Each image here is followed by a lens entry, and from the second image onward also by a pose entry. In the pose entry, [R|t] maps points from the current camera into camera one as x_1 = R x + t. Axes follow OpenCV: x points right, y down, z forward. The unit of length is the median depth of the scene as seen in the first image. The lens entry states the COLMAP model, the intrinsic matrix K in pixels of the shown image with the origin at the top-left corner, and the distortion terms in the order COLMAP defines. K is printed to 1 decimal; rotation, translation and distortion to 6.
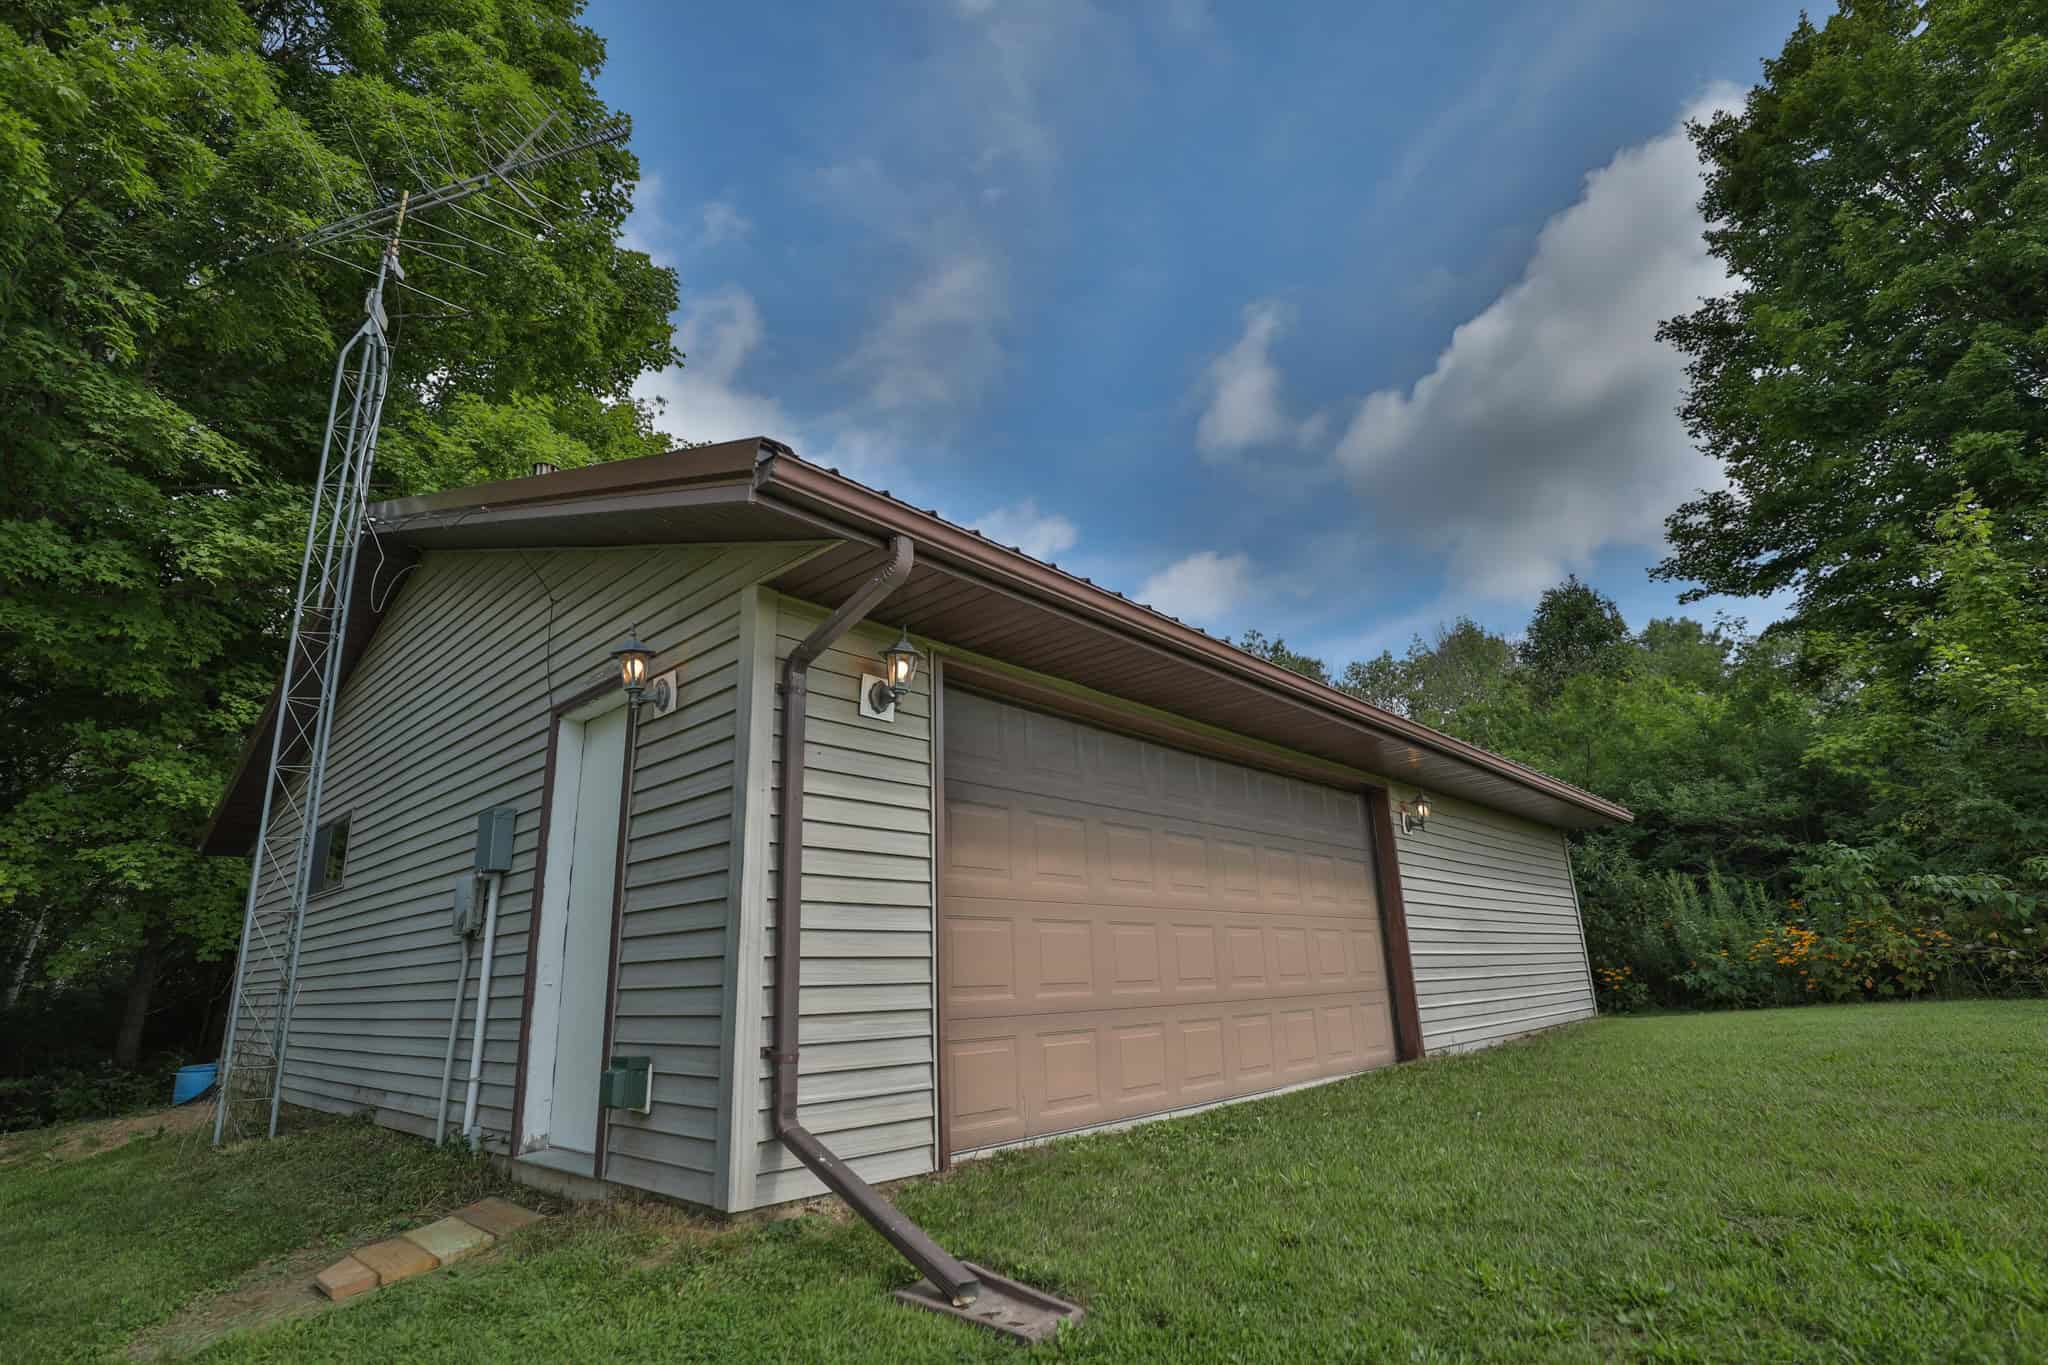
lens RADIAL K [[993.3, 0, 1018.0], [0, 993.3, 685.4], [0, 0, 1]] dist [0.001031, 0.000681]
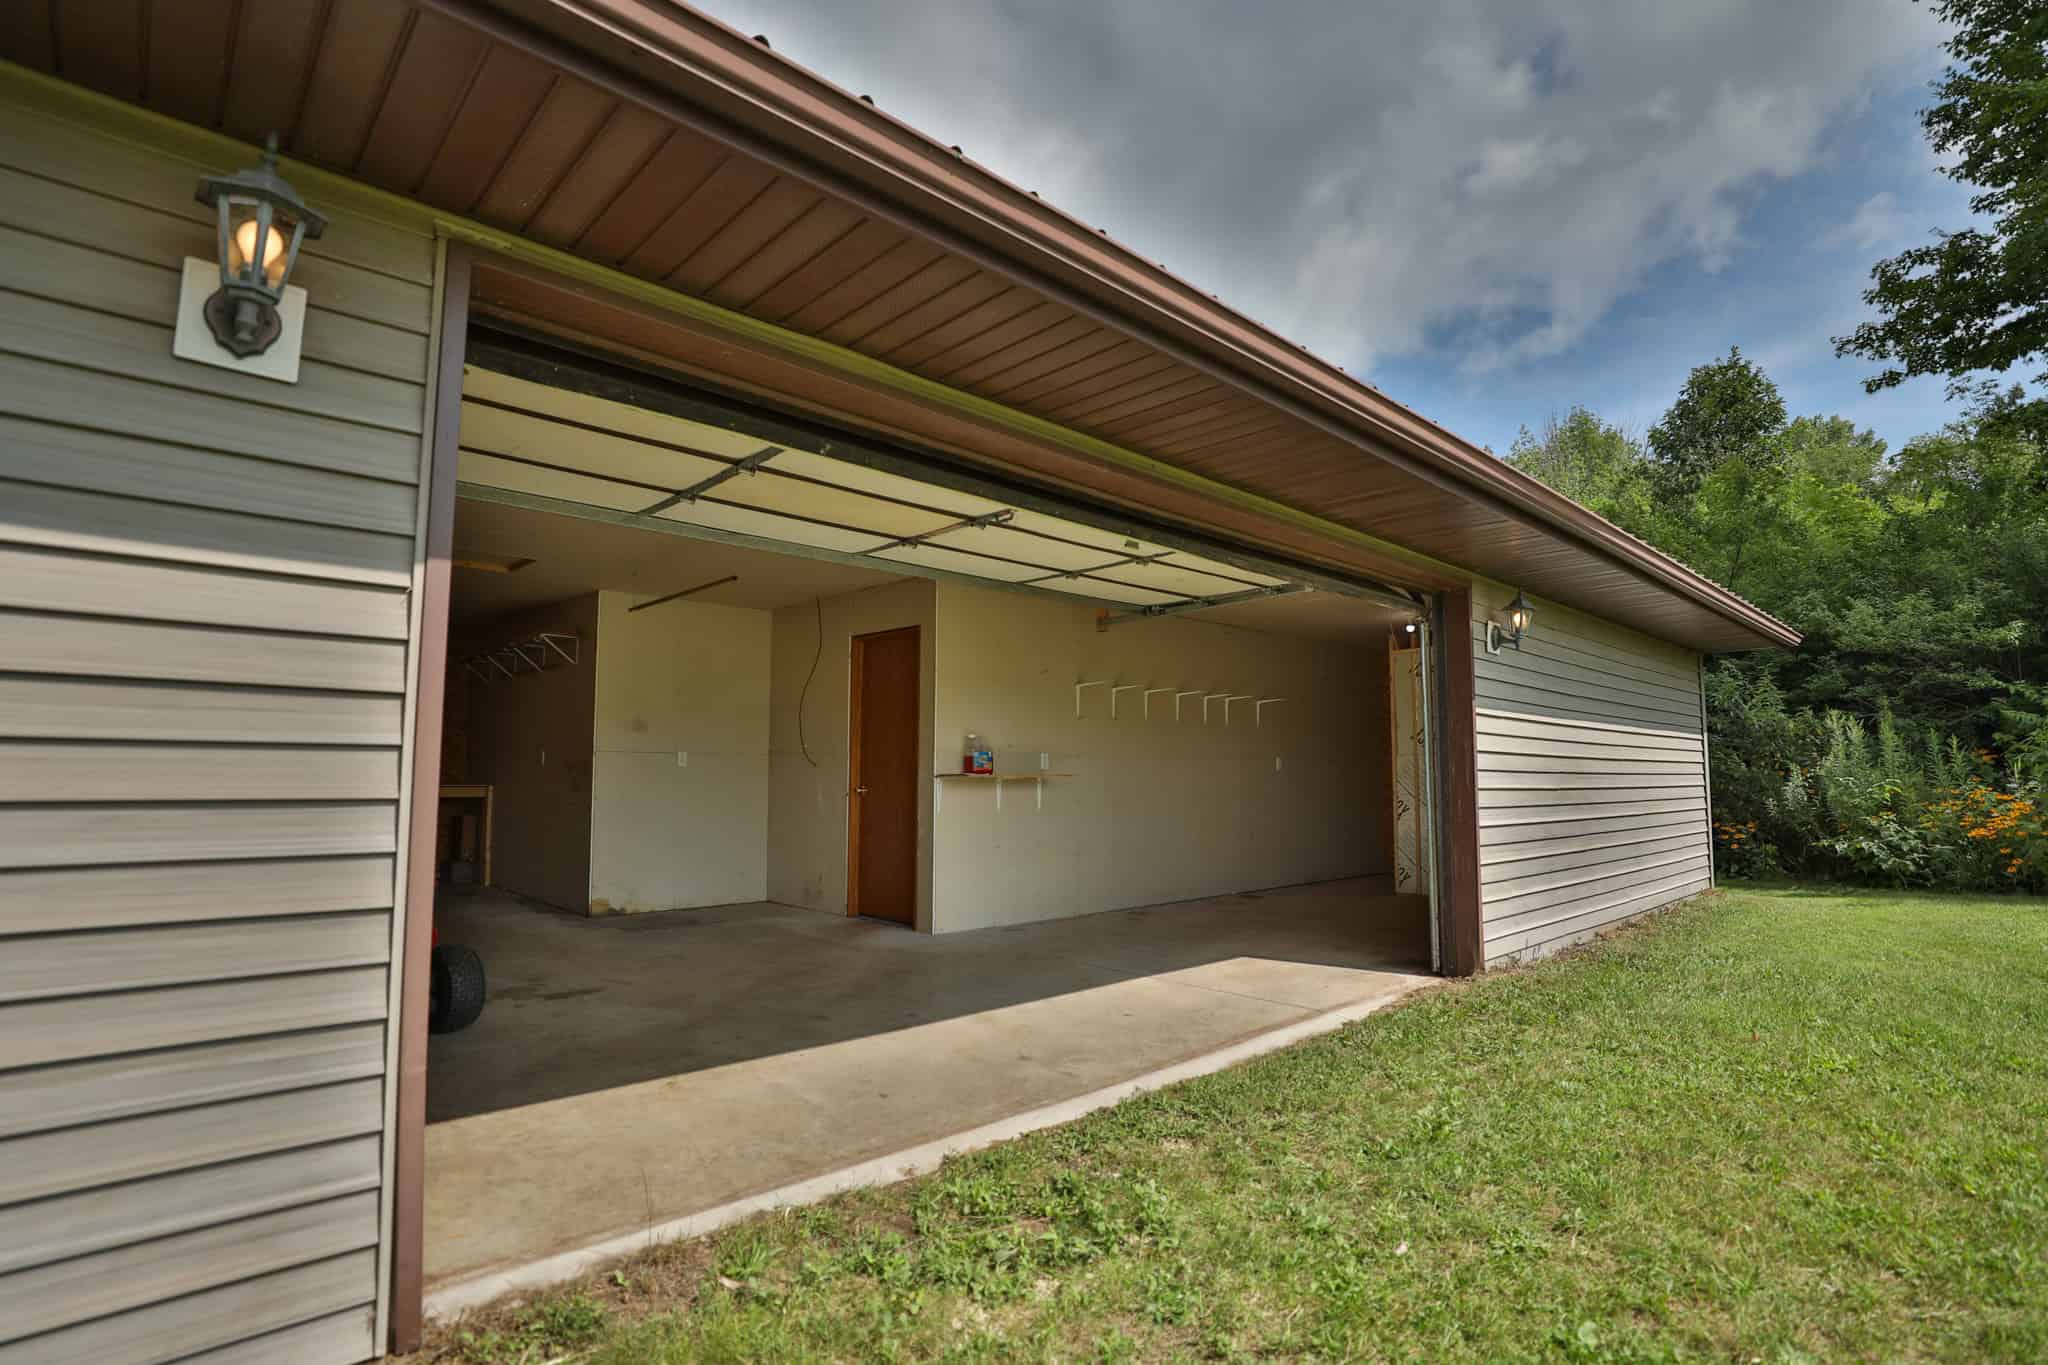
lens RADIAL K [[993.3, 0, 1018.0], [0, 993.3, 685.4], [0, 0, 1]] dist [0.001031, 0.000681]
pose [[0.996499, 0.044290, -0.070908, 0.068341], [-0.028354, 0.976918, 0.211722, 0.019658], [0.078648, -0.208971, 0.974754, 0.180864]]
